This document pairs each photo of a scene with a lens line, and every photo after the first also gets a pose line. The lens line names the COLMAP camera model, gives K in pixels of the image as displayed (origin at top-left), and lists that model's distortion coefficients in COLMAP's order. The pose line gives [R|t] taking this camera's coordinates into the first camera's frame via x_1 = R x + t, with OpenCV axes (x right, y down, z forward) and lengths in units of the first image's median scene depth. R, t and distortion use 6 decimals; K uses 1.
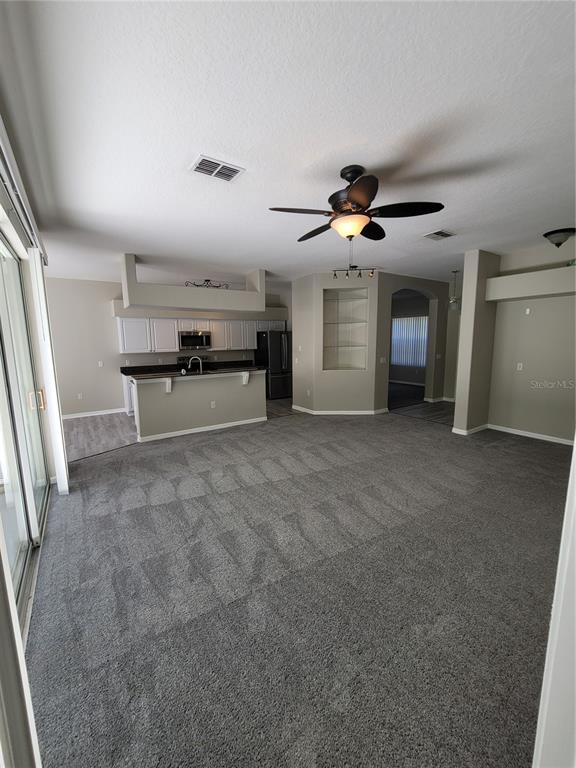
lens RADIAL K [[309.7, 0, 286.6], [0, 309.7, 385.3], [0, 0, 1]] dist [-0.002296, -0.000053]
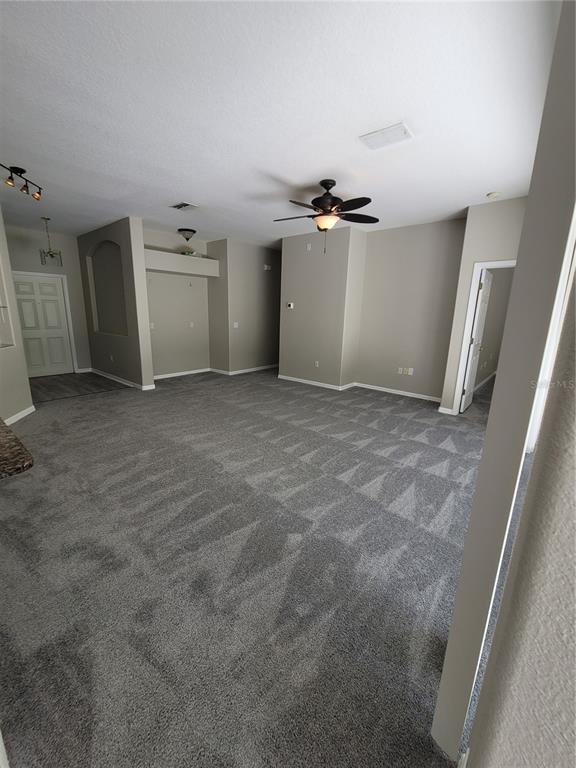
lens RADIAL K [[313.5, 0, 282.5], [0, 313.5, 383.9], [0, 0, 1]] dist [-0.007899, 0.000188]
pose [[-0.258186, -0.209623, 0.943079, -0.456706], [0.120337, 0.961596, 0.246683, -0.061229], [-0.958571, 0.177177, -0.223045, 0.588326]]
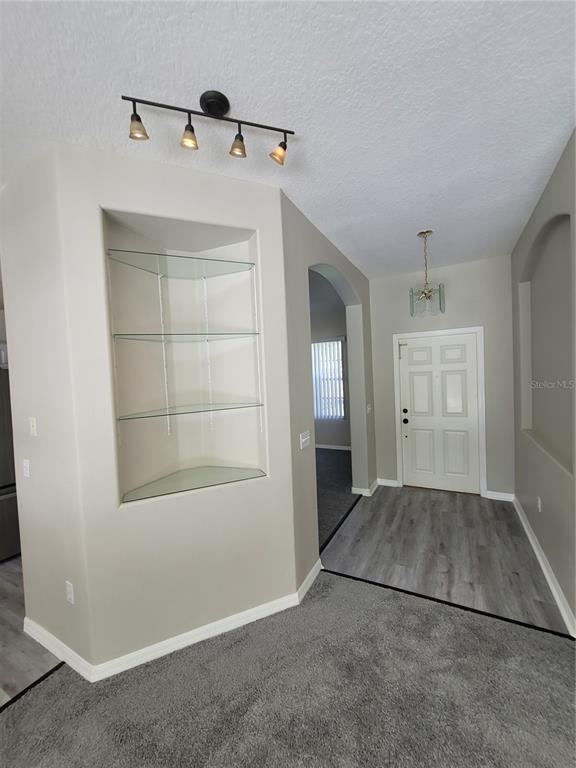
lens RADIAL K [[313.6, 0, 282.8], [0, 313.6, 385.0], [0, 0, 1]] dist [-0.004125, 0.000191]
pose [[0.886778, -0.042873, 0.460203, 0.114386], [0.099514, 0.990047, -0.099523, -0.103859], [-0.451356, 0.134051, 0.882218, 0.638580]]
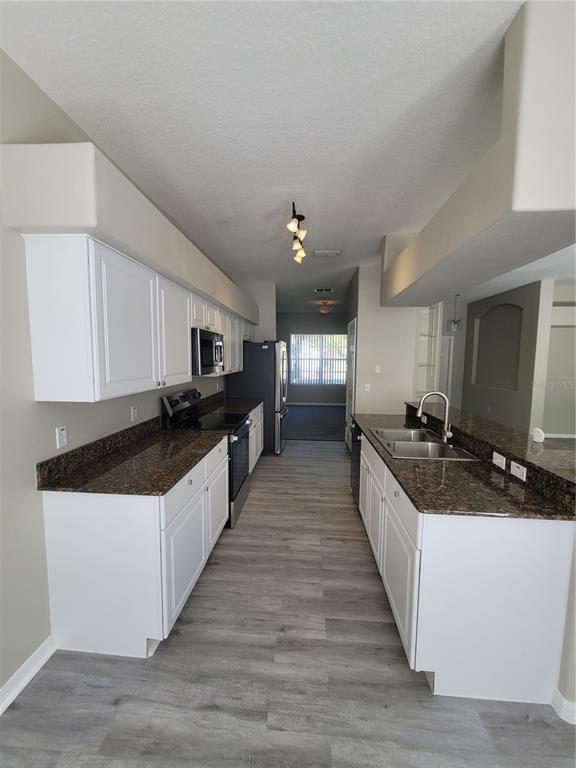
lens RADIAL K [[313.5, 0, 282.5], [0, 313.5, 383.9], [0, 0, 1]] dist [-0.007899, 0.000188]
pose [[0.629537, -0.049386, 0.775399, -0.603146], [0.097607, 0.995099, -0.015867, -0.095474], [-0.770815, 0.085673, 0.631272, 0.728491]]
